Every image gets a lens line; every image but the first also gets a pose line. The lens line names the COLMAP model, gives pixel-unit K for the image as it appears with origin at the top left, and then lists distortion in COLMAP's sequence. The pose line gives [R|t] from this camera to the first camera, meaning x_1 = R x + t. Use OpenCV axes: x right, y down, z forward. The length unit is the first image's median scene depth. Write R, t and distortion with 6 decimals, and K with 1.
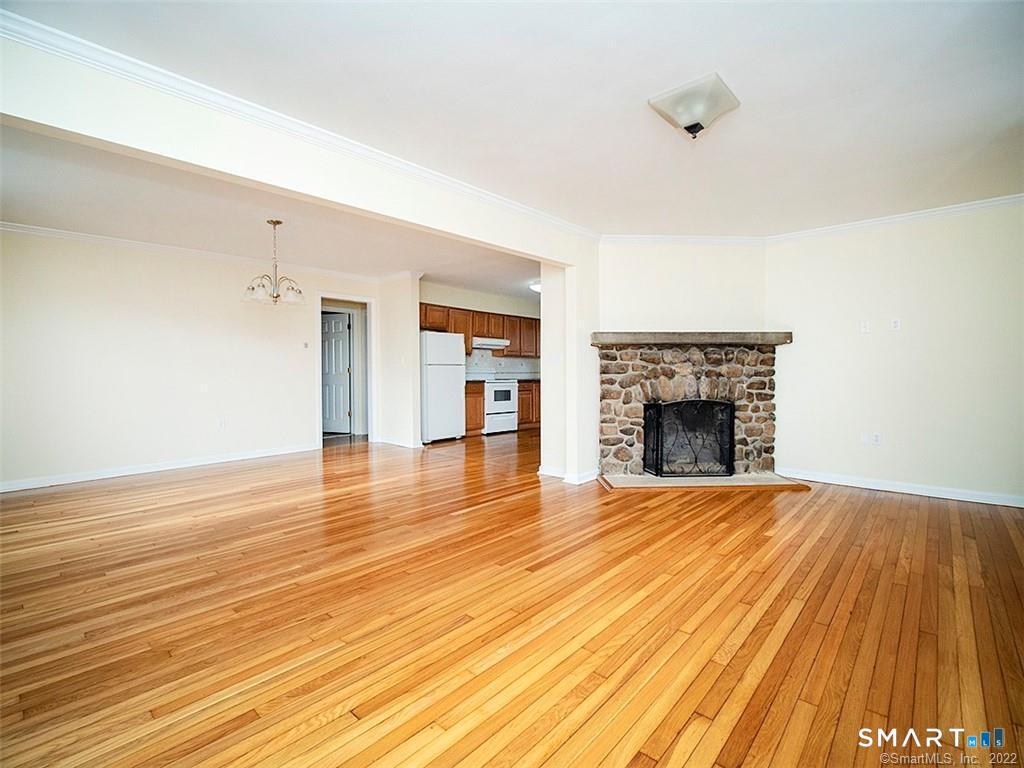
lens RADIAL K [[471.6, 0, 515.0], [0, 471.6, 380.5], [0, 0, 1]] dist [-0.018460, -0.000742]
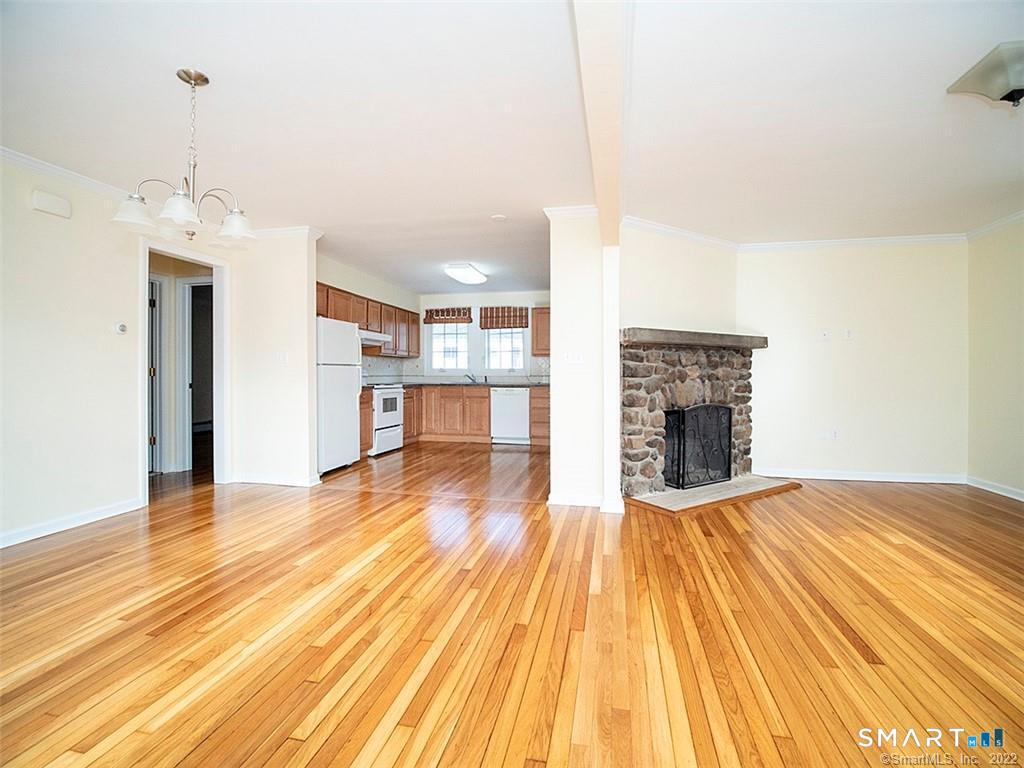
lens RADIAL K [[471.6, 0, 508.8], [0, 471.6, 380.2], [0, 0, 1]] dist [-0.018460, -0.000742]
pose [[0.870615, -0.005330, 0.491937, -0.418068], [0.009008, 0.999946, -0.005108, -0.006763], [-0.491883, 0.008879, 0.870616, 0.364916]]
